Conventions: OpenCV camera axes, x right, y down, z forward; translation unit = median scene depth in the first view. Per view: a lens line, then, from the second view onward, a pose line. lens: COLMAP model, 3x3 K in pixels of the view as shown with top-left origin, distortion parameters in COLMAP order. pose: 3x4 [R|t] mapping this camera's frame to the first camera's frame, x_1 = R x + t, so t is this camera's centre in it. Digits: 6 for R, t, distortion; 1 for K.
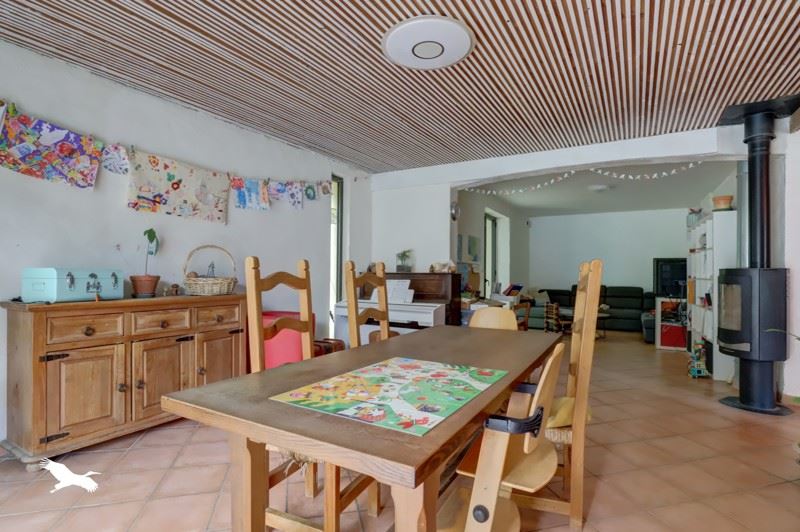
lens RADIAL K [[414.1, 0, 400.0], [0, 414.1, 266.0], [0, 0, 1]] dist [-0.002049, -0.000278]
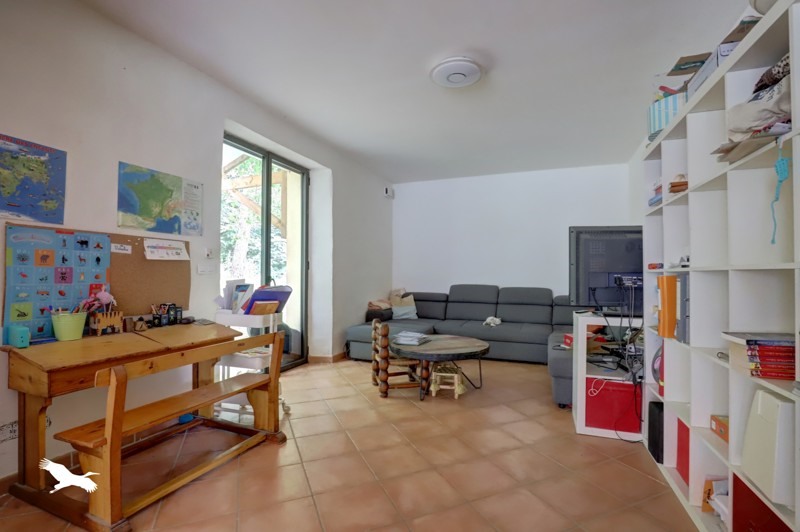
lens RADIAL K [[372.2, 0, 400.0], [0, 372.2, 266.0], [0, 0, 1]] dist [0.000310, -0.000041]
pose [[0.992184, -0.001675, 0.124773, 0.379727], [0.002224, 0.999988, -0.004260, 0.025483], [-0.124765, 0.004504, 0.992176, 0.621890]]
